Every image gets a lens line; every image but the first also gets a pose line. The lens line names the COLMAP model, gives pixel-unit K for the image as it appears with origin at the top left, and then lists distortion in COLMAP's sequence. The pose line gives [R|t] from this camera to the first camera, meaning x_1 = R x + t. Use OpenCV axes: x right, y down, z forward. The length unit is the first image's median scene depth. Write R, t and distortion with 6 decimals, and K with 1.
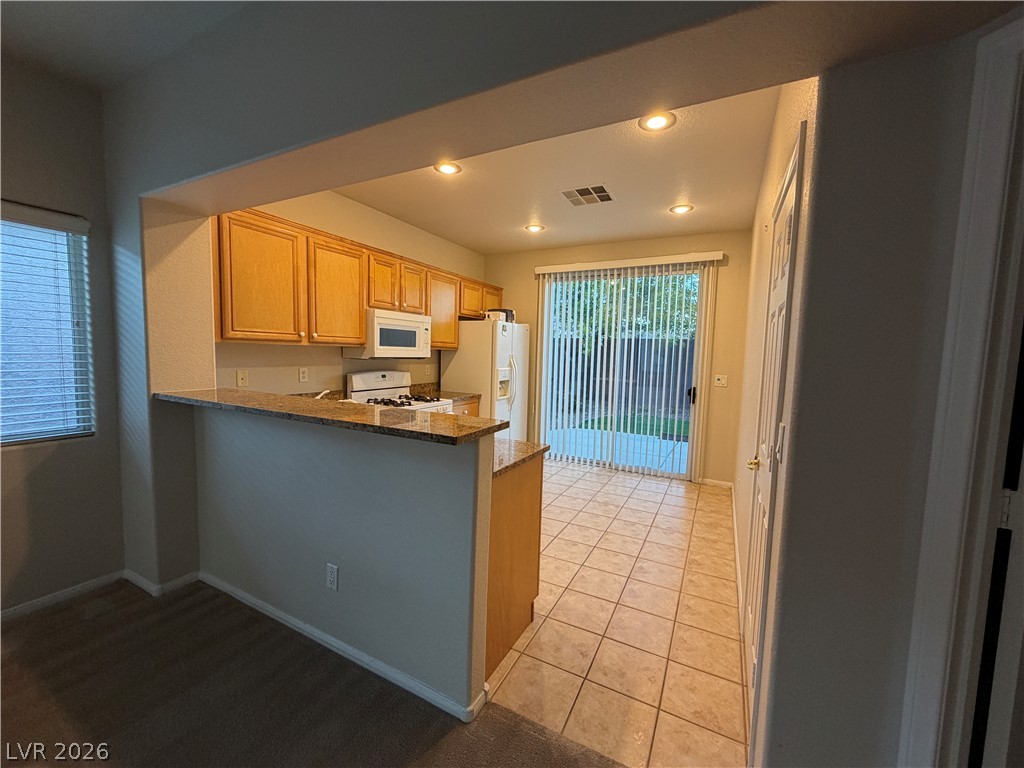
lens RADIAL K [[408.2, 0, 508.7], [0, 408.2, 385.3], [0, 0, 1]] dist [0.000184, 0.000149]
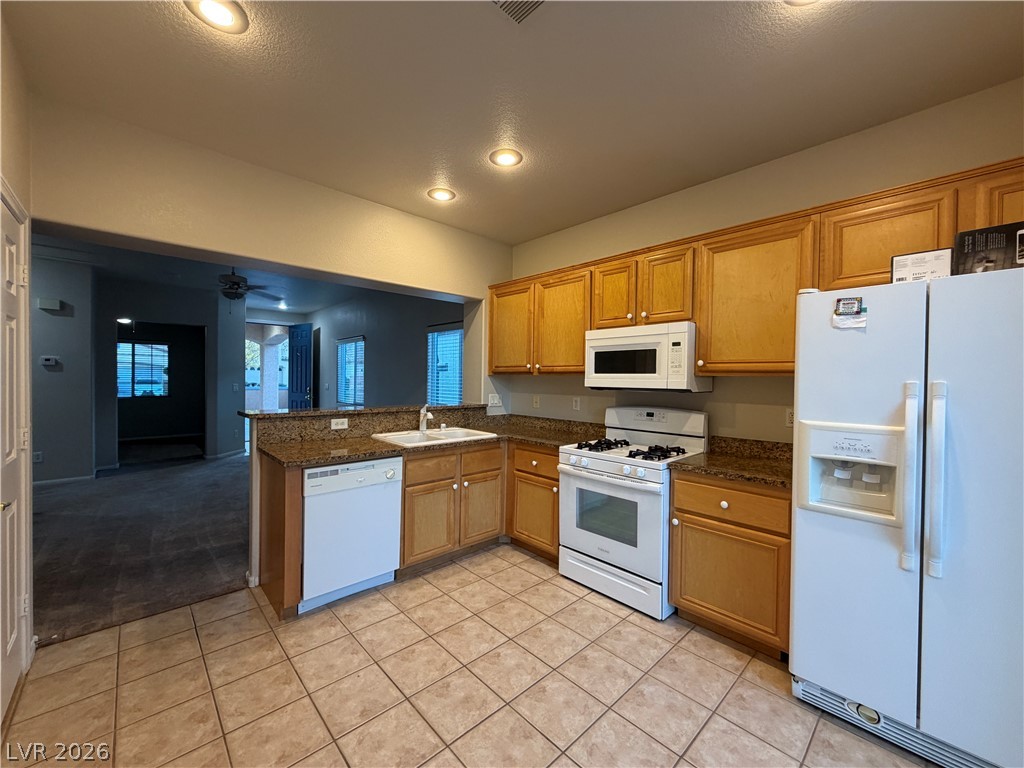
lens RADIAL K [[408.2, 0, 508.7], [0, 408.2, 385.3], [0, 0, 1]] dist [0.000184, 0.000149]
pose [[-0.332095, -0.018451, -0.943066, 0.448121], [-0.097992, 0.995074, 0.015038, -0.057362], [0.938142, 0.097407, -0.332267, 0.944803]]
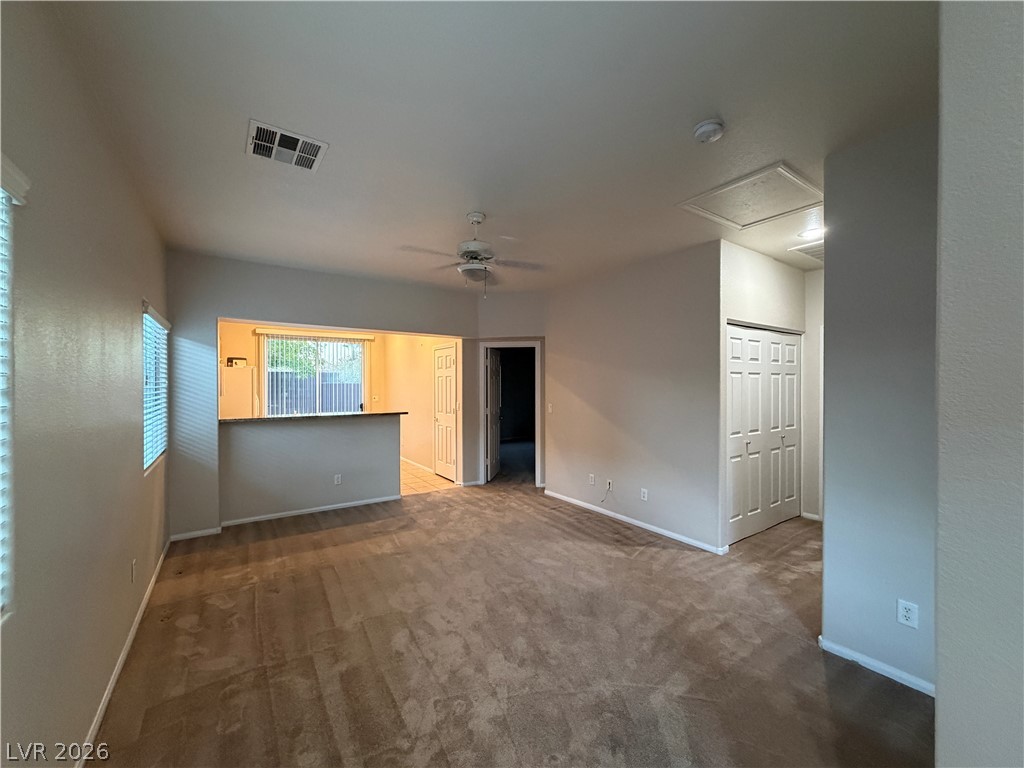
lens RADIAL K [[408.2, 0, 508.7], [0, 408.2, 385.3], [0, 0, 1]] dist [0.000184, 0.000149]
pose [[0.473521, -0.024333, 0.880446, -0.954726], [0.080608, 0.996621, -0.015808, 0.000272], [-0.877086, 0.078457, 0.473883, -0.519378]]
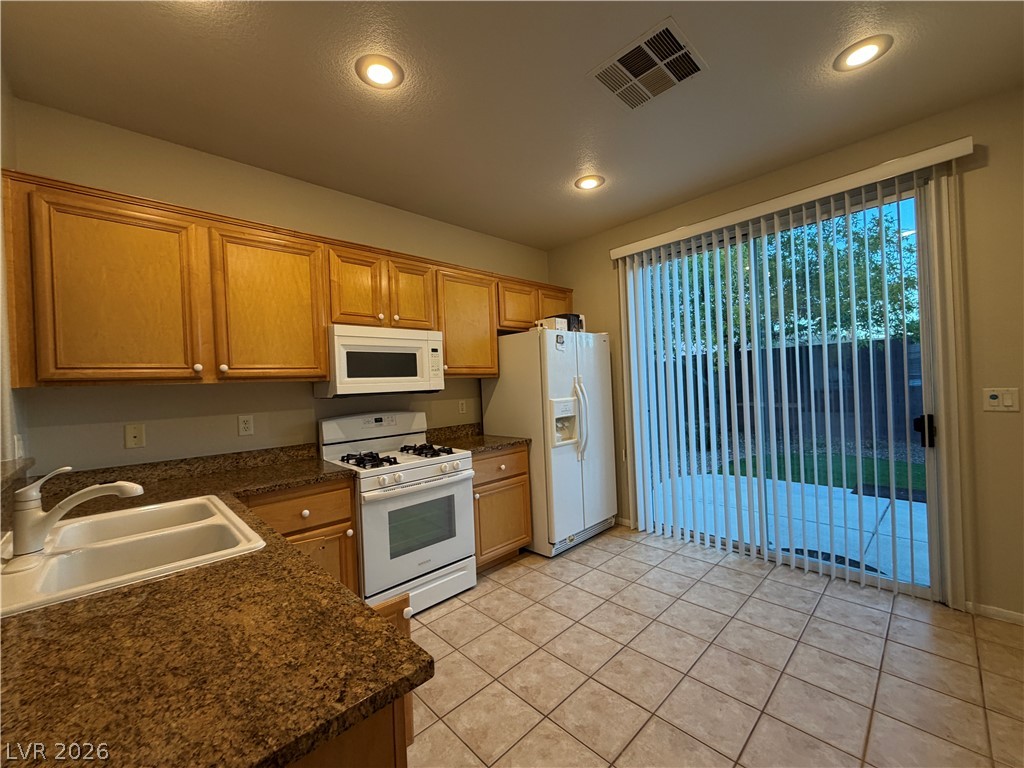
lens RADIAL K [[408.2, 0, 508.7], [0, 408.2, 385.3], [0, 0, 1]] dist [0.000184, 0.000149]
pose [[0.944641, -0.067446, -0.321100, 0.134630], [0.042770, 0.995606, -0.083300, -0.012648], [0.325308, 0.064955, 0.943375, 0.374130]]
